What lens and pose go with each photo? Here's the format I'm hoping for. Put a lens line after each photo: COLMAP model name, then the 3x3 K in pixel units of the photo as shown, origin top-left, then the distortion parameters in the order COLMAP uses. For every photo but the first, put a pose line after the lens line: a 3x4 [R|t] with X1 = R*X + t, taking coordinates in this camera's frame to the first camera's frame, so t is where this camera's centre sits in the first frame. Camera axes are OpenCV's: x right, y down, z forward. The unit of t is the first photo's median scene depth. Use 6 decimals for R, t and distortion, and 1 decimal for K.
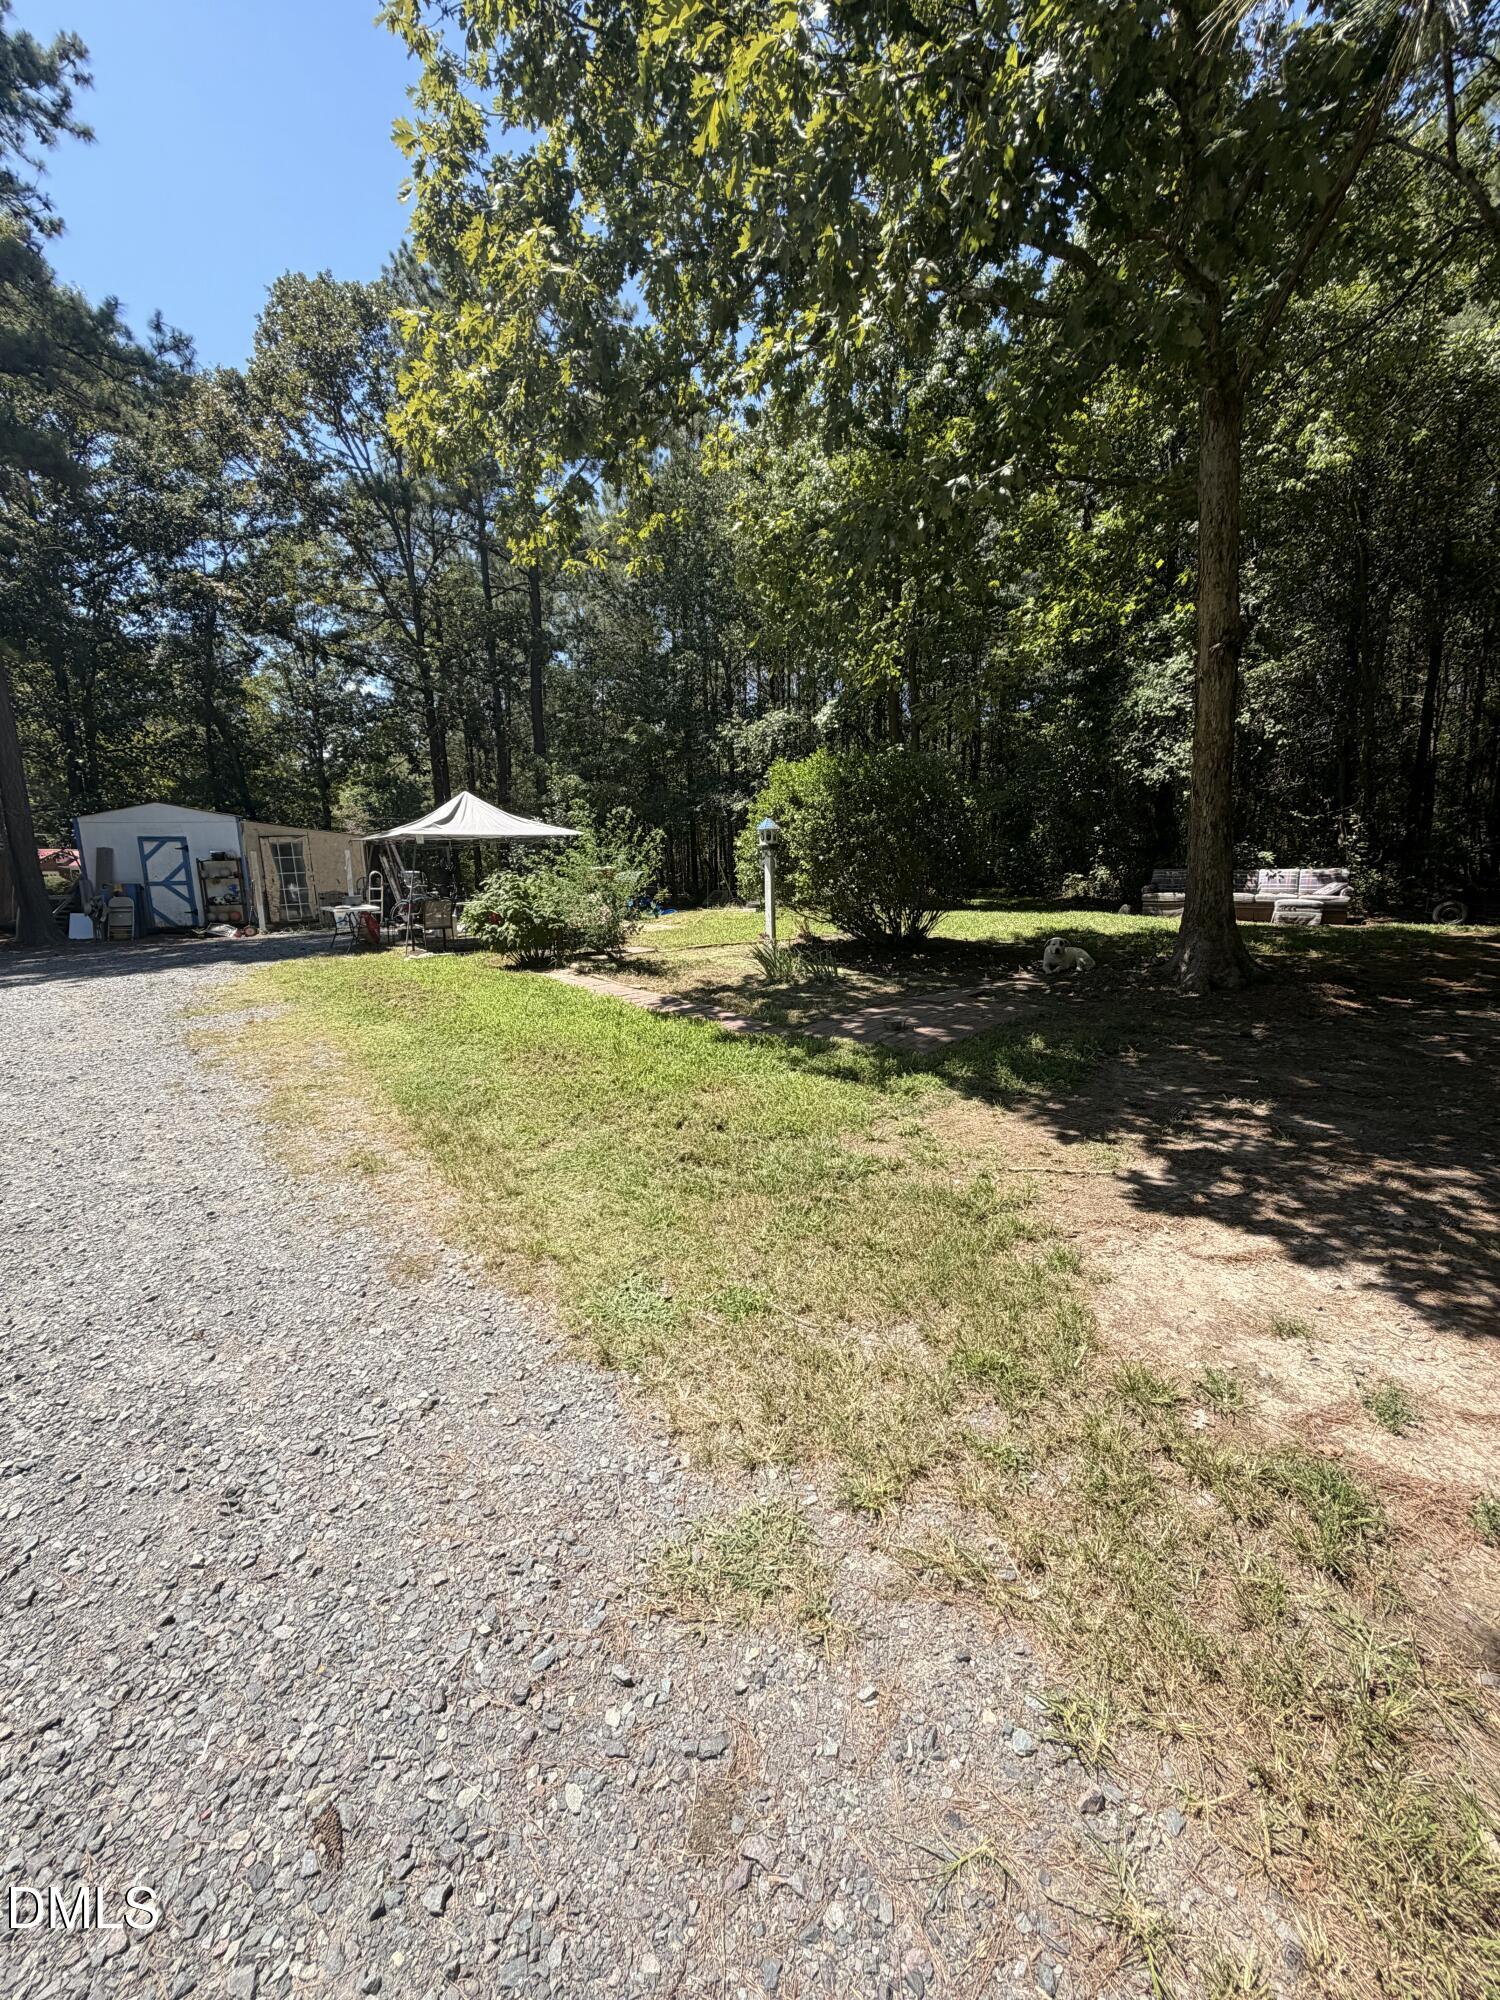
lens RADIAL K [[798.6, 0, 755.0], [0, 798.6, 994.6], [0, 0, 1]] dist [0.000421, -0.000163]
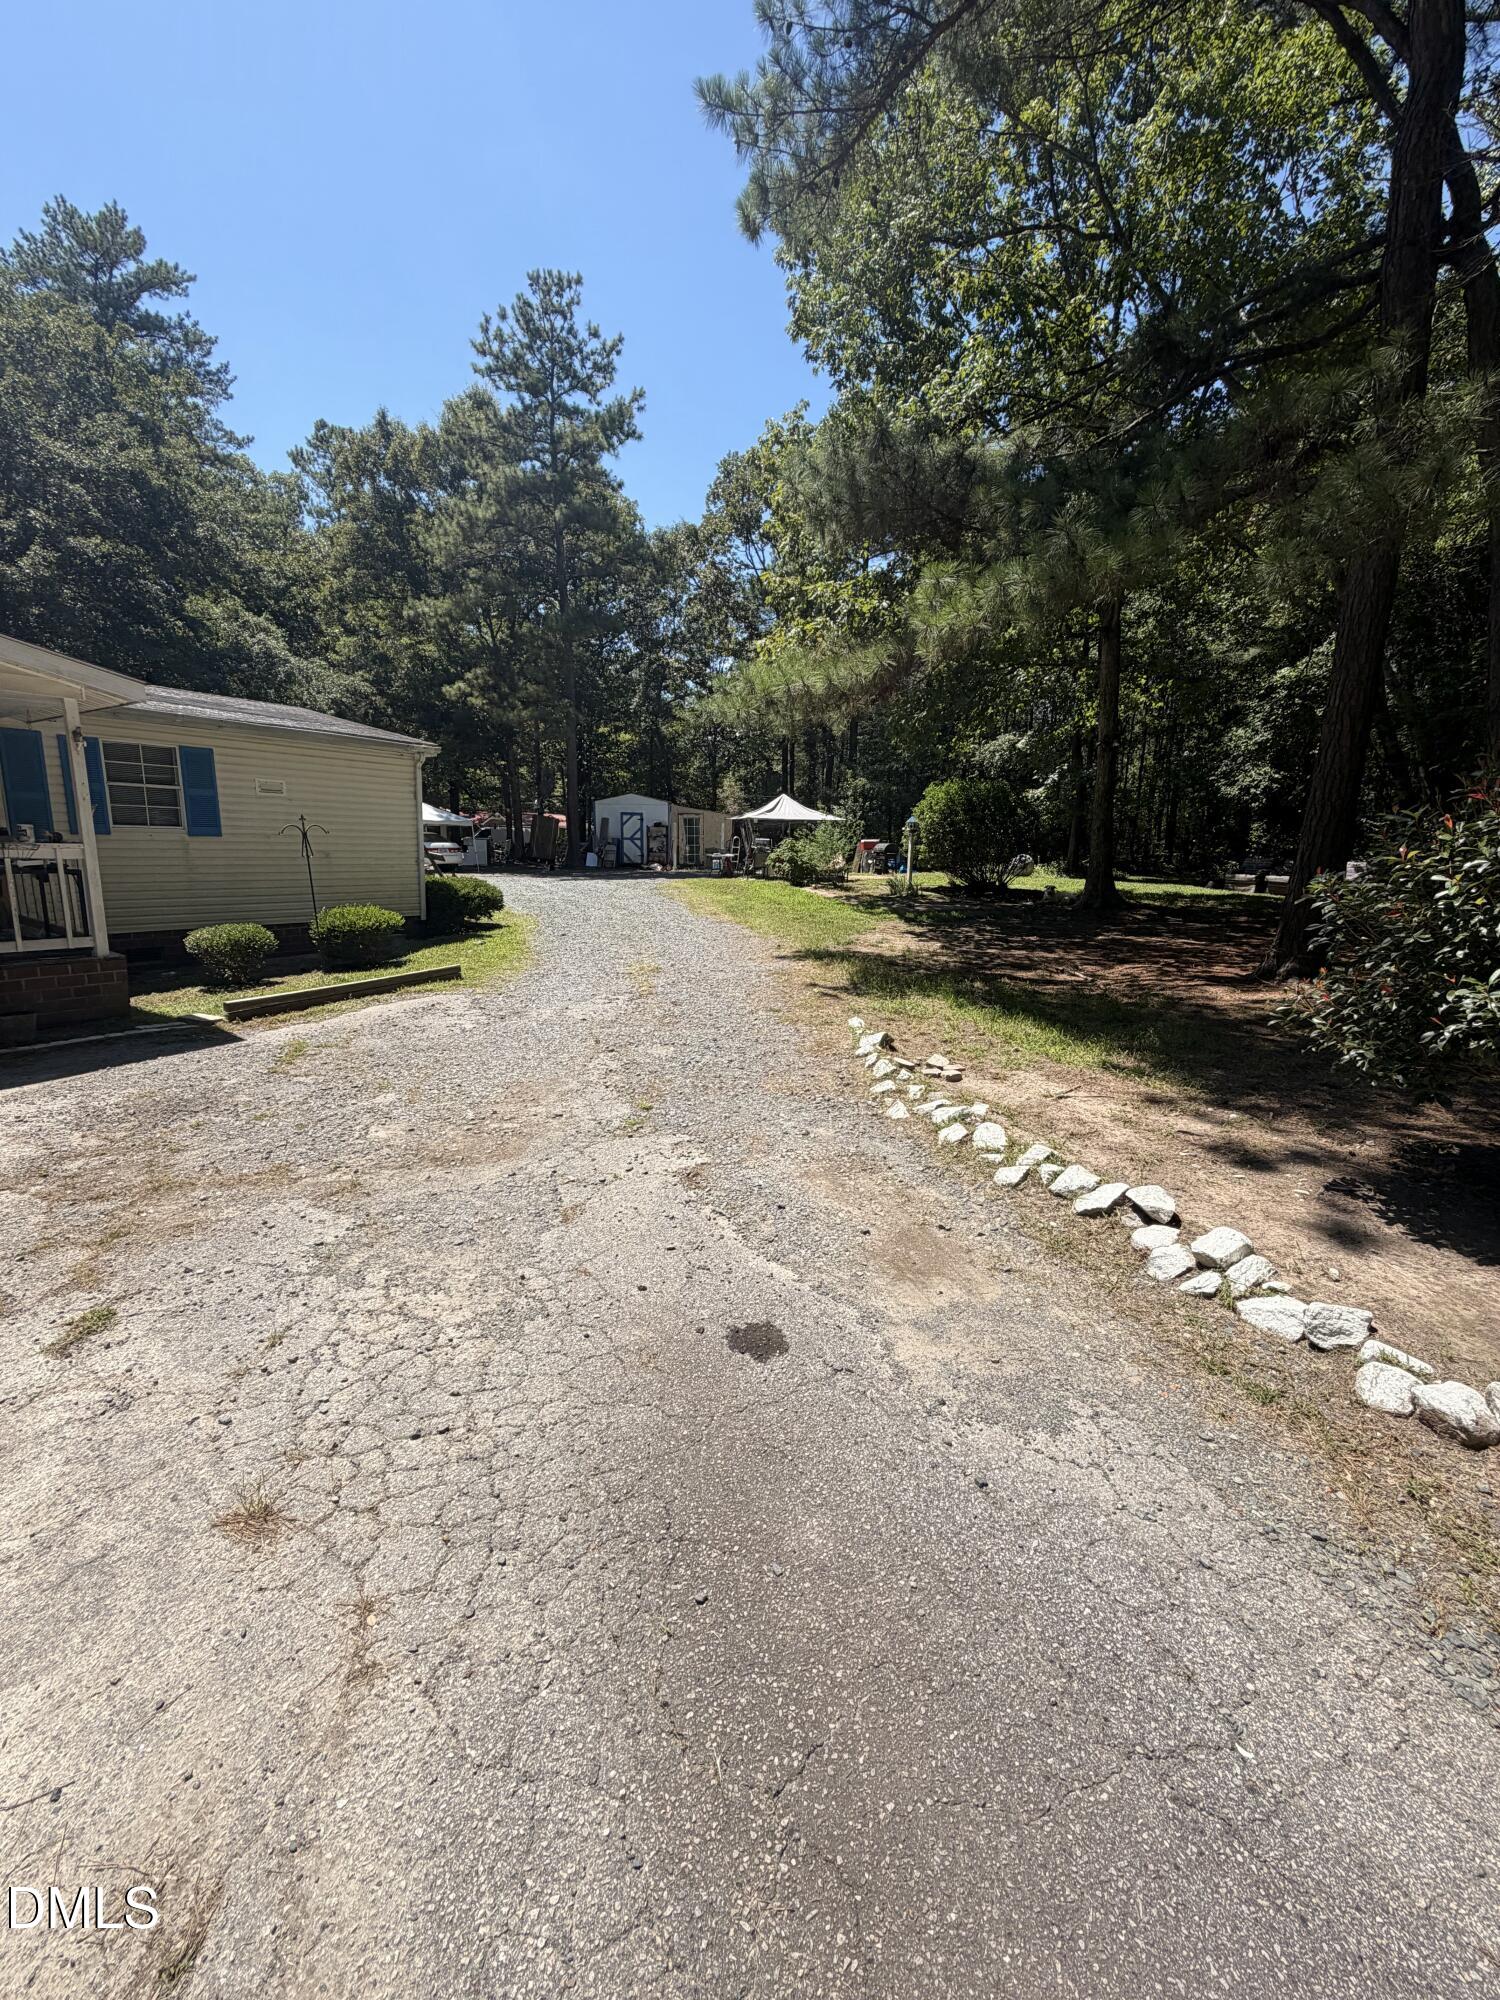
lens RADIAL K [[798.6, 0, 755.0], [0, 798.6, 994.6], [0, 0, 1]] dist [0.000421, -0.000163]
pose [[0.907932, 0.120753, -0.401345, 0.282114], [-0.109606, 0.992681, 0.050715, 0.088405], [0.404531, -0.002056, 0.914522, -0.536928]]
